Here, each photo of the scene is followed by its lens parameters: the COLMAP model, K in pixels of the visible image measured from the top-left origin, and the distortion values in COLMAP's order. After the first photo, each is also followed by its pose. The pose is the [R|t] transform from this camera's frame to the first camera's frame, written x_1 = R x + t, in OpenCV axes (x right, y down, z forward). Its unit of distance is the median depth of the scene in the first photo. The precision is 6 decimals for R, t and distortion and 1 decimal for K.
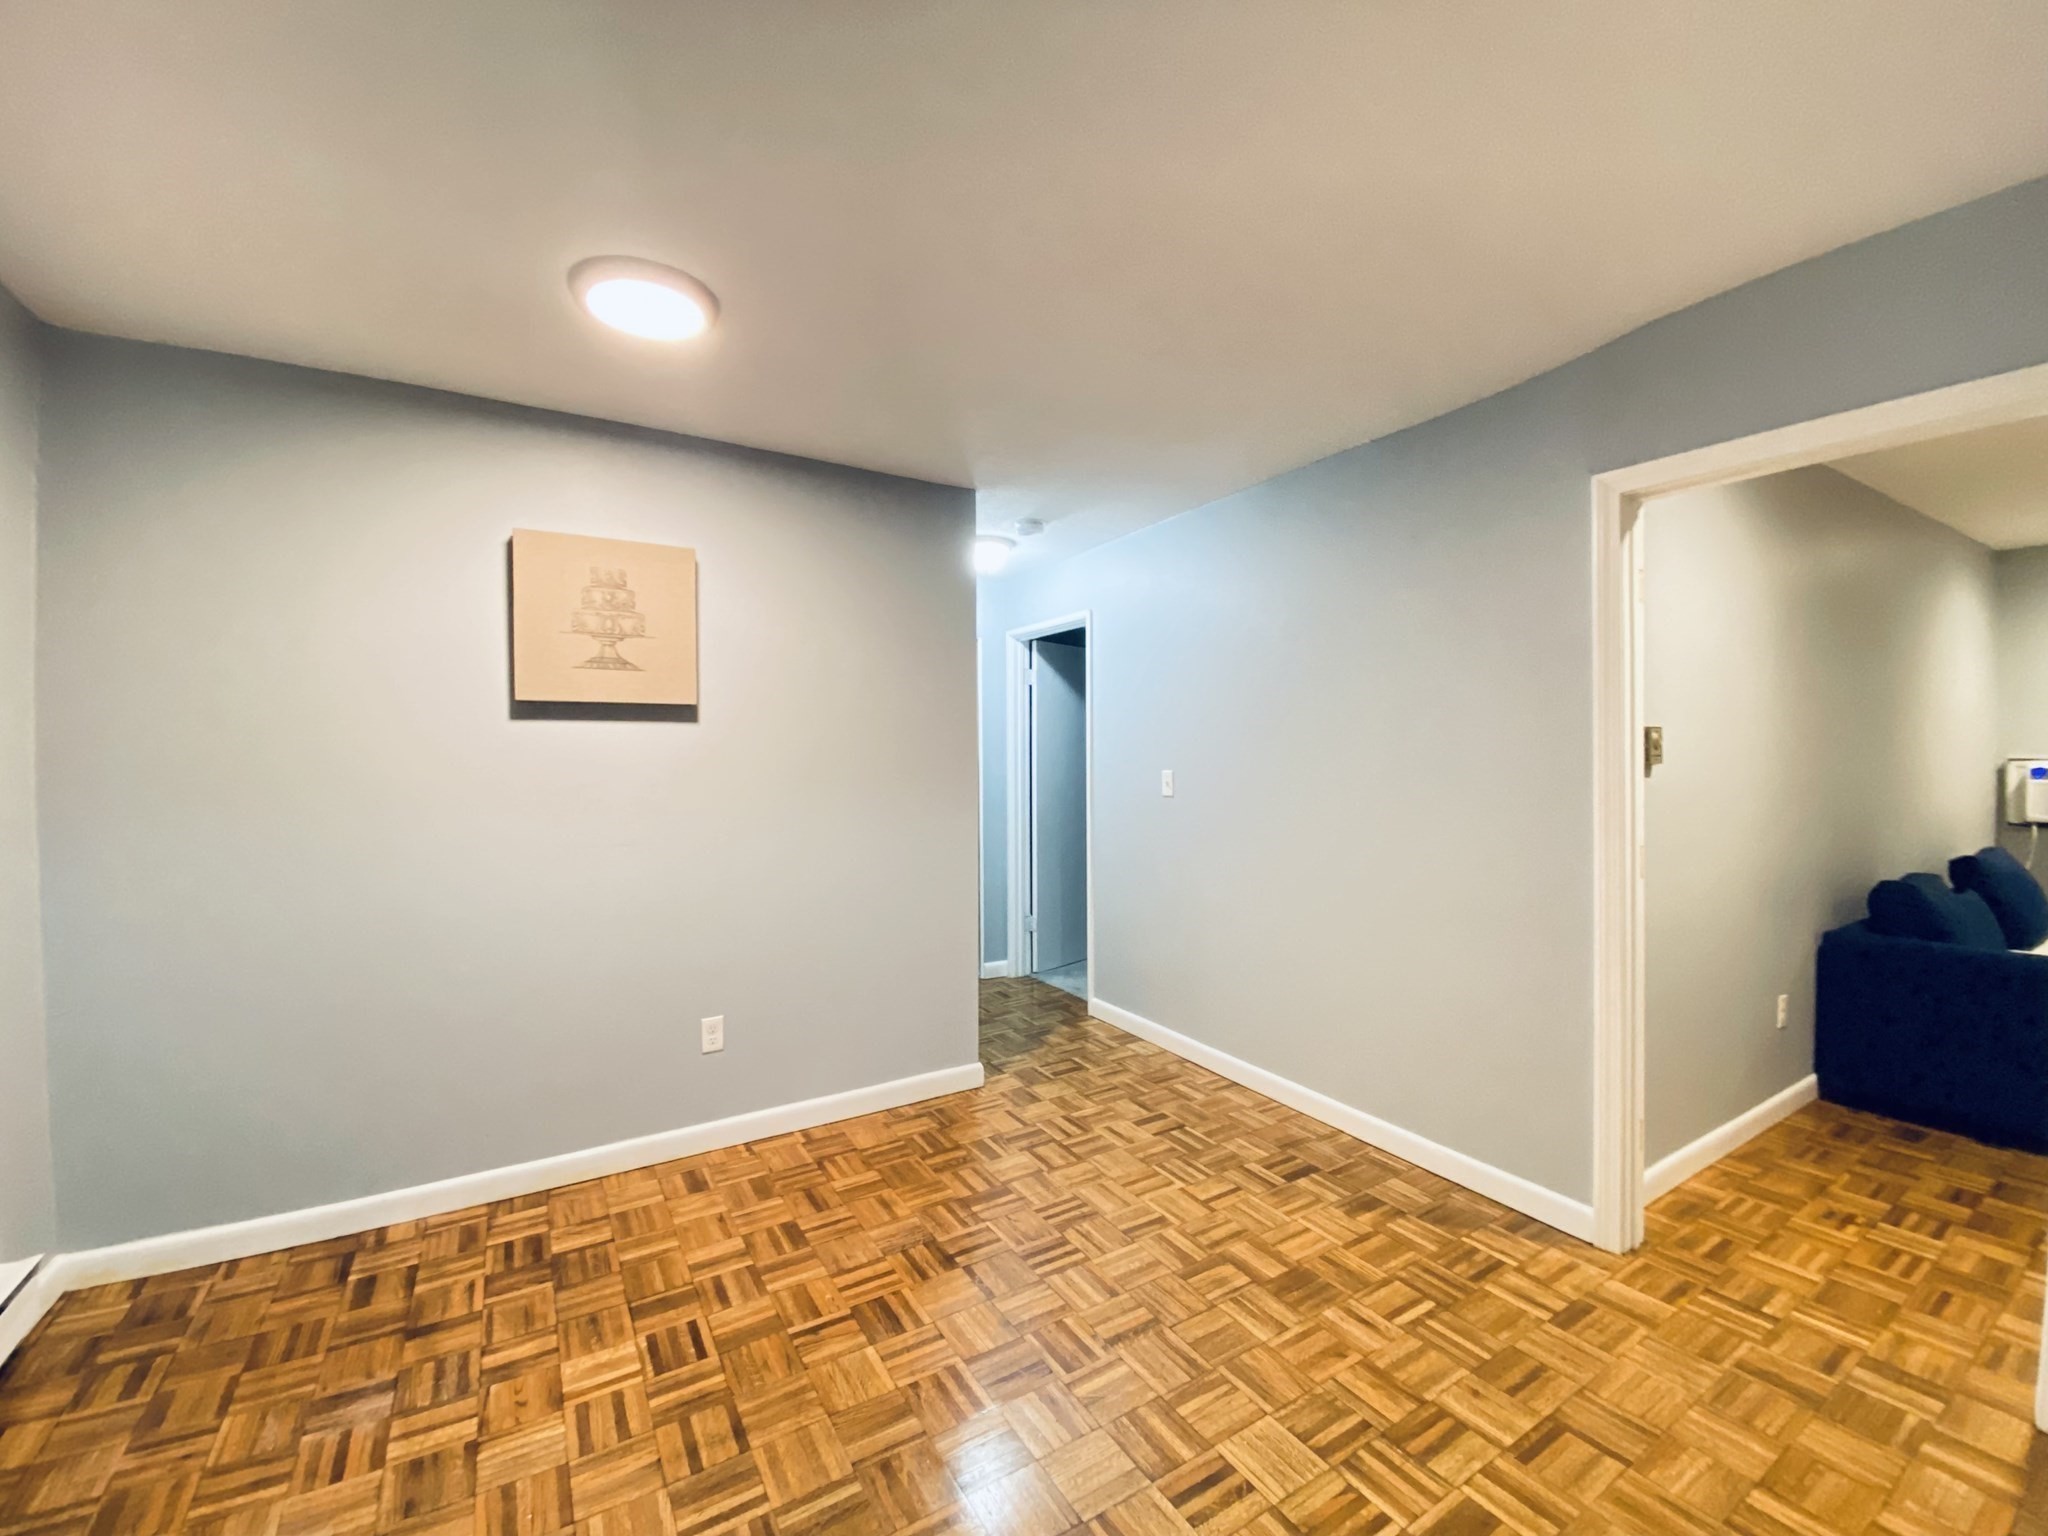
lens RADIAL K [[839.0, 0, 1024.0], [0, 839.0, 768.0], [0, 0, 1]] dist [0.023608, -0.020891]
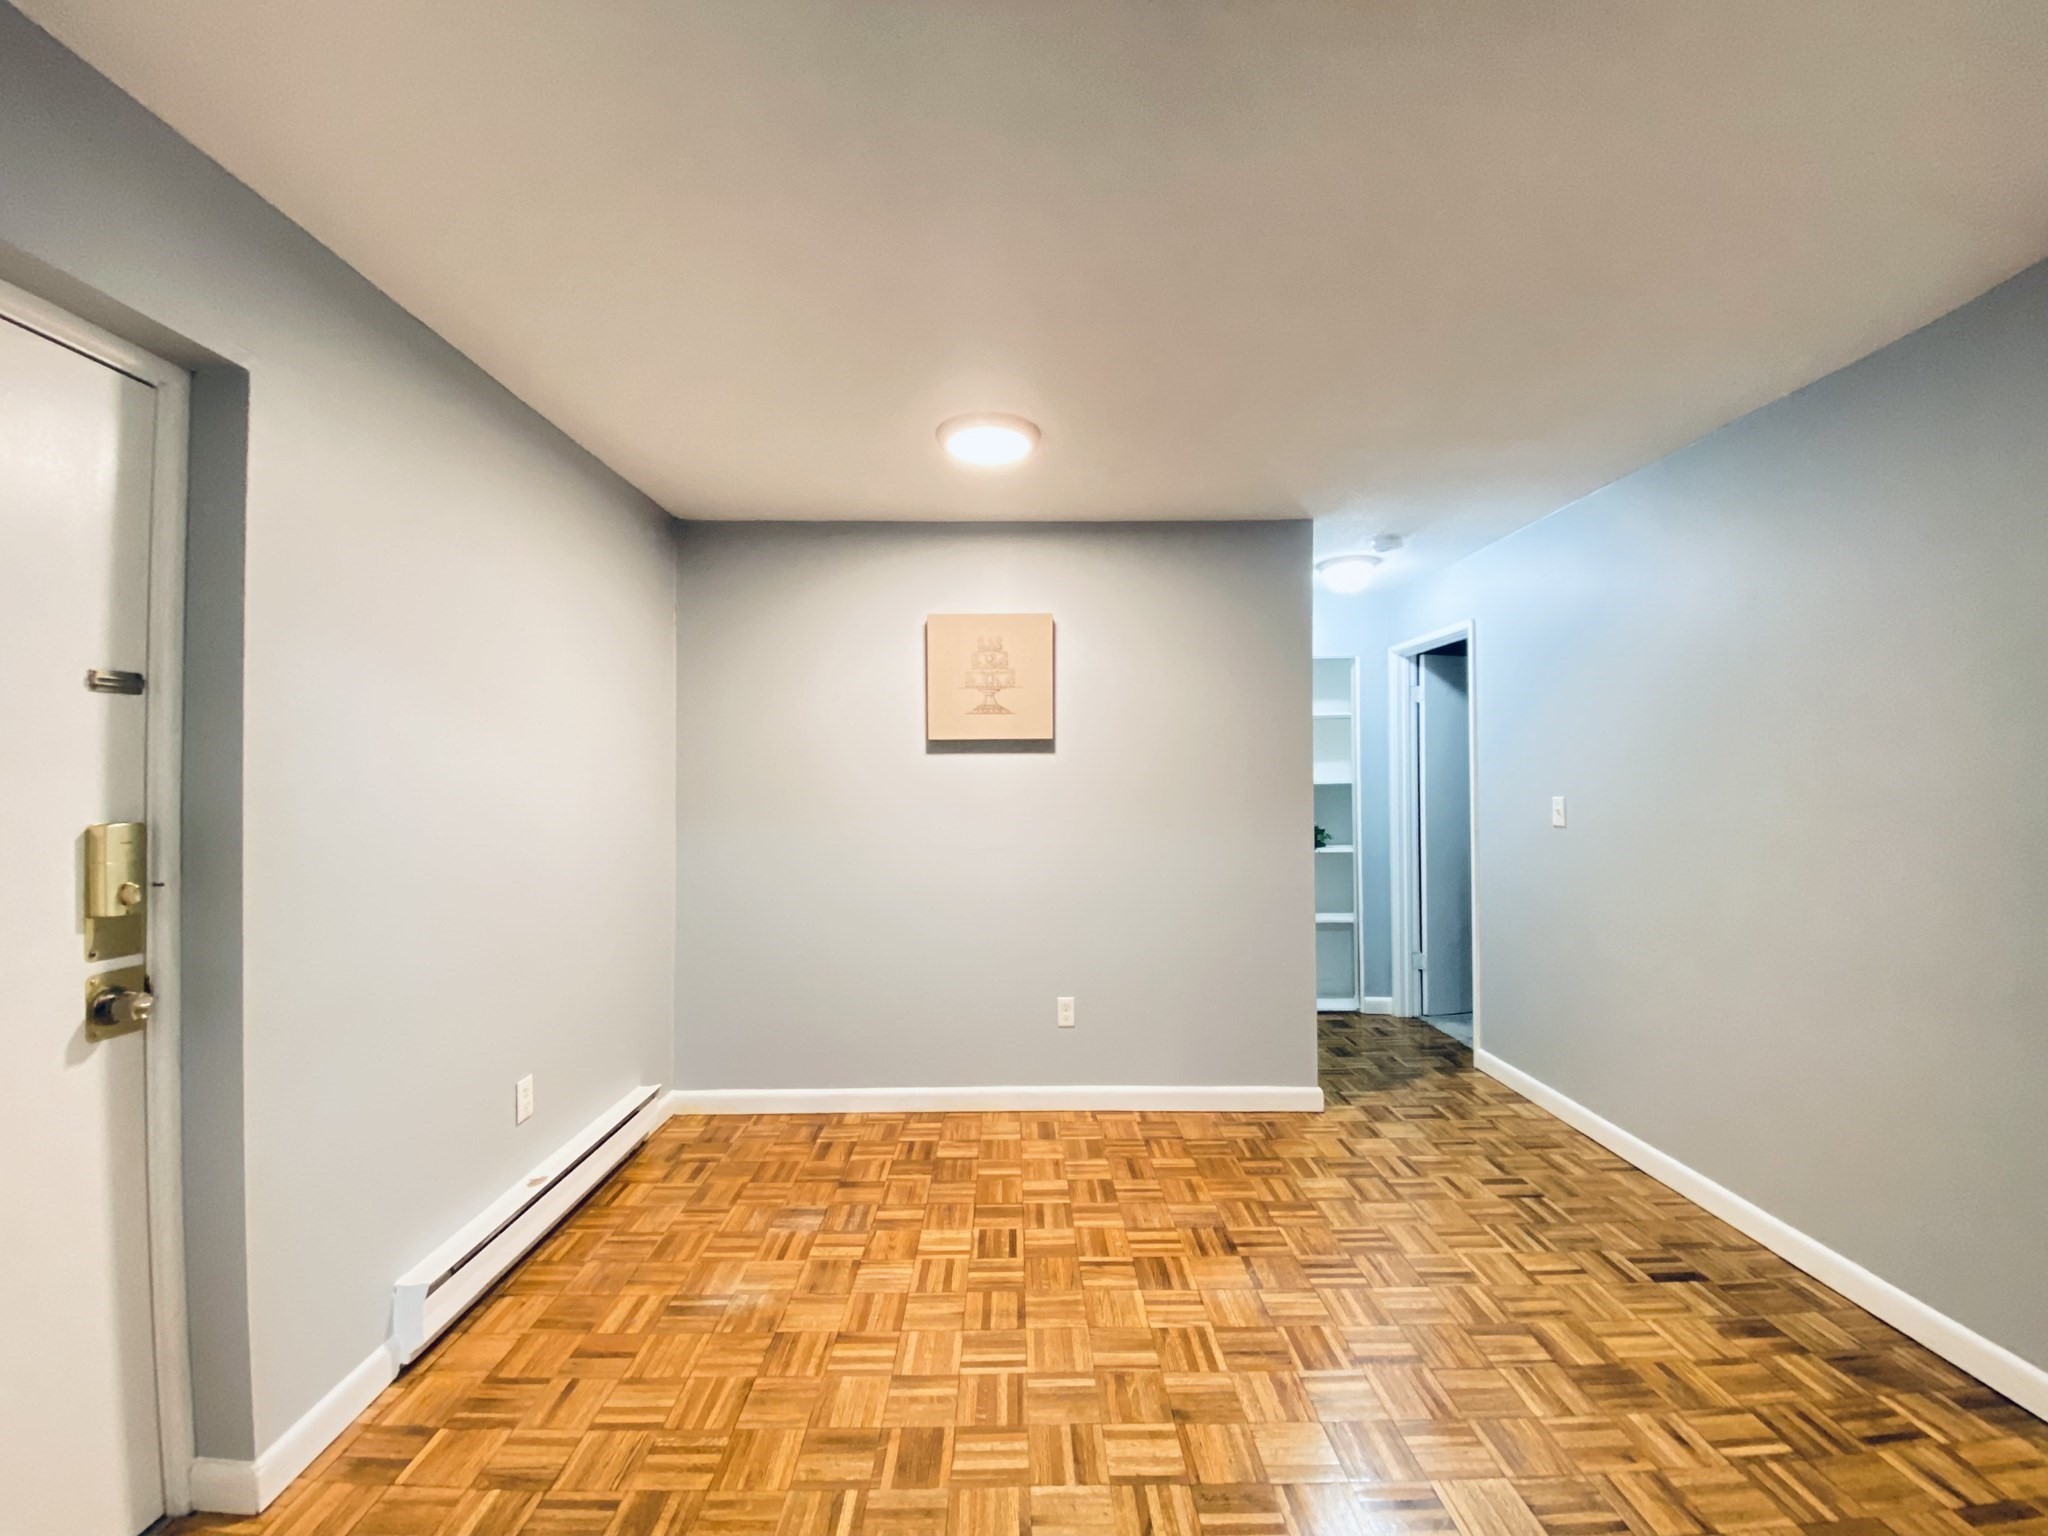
lens RADIAL K [[833.9, 0, 1024.0], [0, 833.9, 768.0], [0, 0, 1]] dist [0.023822, -0.019888]
pose [[0.861292, -0.007070, -0.508060, 0.241086], [-0.009308, 0.999516, -0.029687, 0.003057], [0.508024, 0.030298, 0.860810, -0.083685]]
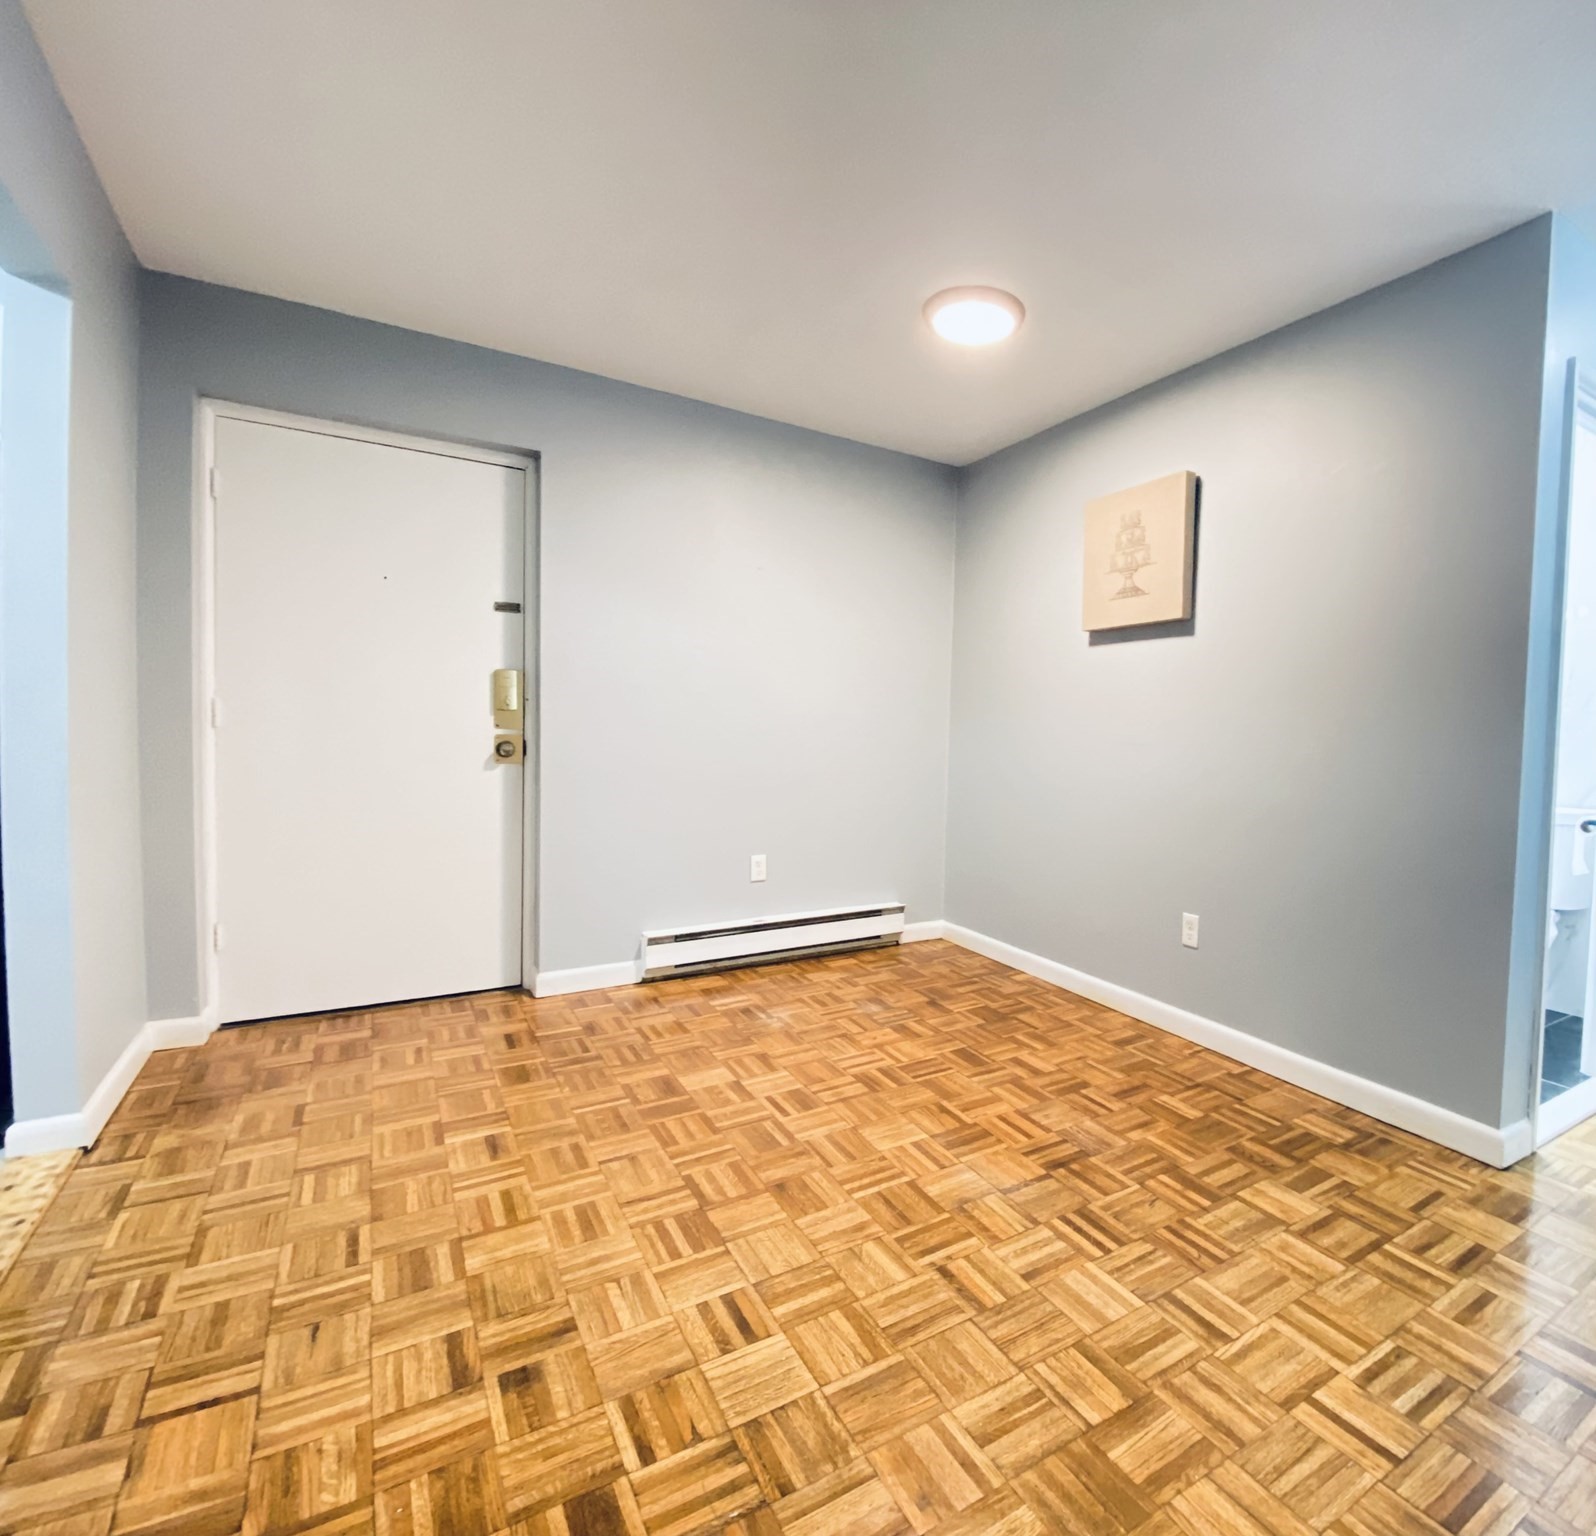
lens RADIAL K [[829.6, 0, 953.5], [0, 829.6, 769.8], [0, 0, 1]] dist [0.049007, -0.035823]
pose [[0.056619, 0.054322, -0.996917, 0.849525], [-0.045370, 0.997627, 0.051784, 0.096947], [0.997364, 0.042298, 0.058949, 0.832729]]
